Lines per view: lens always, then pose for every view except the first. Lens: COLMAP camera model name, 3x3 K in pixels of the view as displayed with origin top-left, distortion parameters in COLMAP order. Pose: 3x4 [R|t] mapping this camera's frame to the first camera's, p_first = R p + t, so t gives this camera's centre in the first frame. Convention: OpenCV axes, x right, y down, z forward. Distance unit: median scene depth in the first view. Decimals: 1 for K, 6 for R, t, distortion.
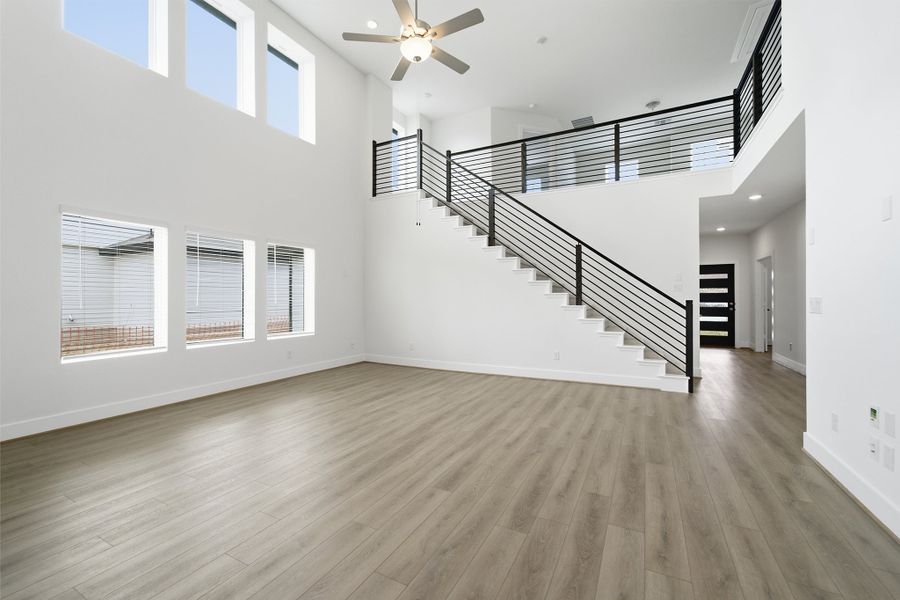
lens RADIAL K [[367.9, 0, 448.0], [0, 367.9, 296.8], [0, 0, 1]] dist [-0.010734, 0.000261]
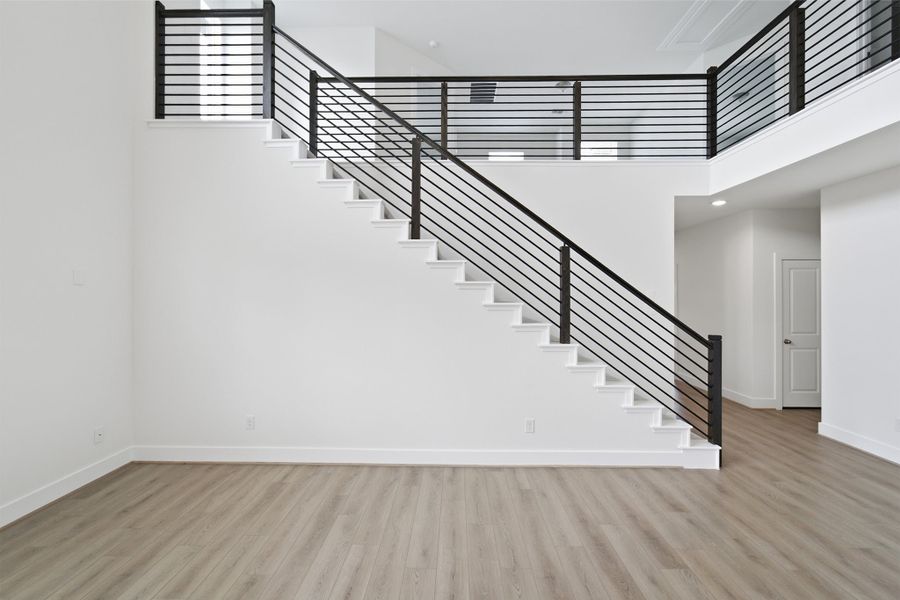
lens RADIAL K [[383.9, 0, 447.3], [0, 383.9, 295.1], [0, 0, 1]] dist [0.000587, 0.000270]
pose [[0.892085, 0.002637, 0.451859, -0.106208], [-0.003558, 0.999993, 0.001189, -0.052211], [-0.451853, -0.002668, 0.892089, 0.443758]]
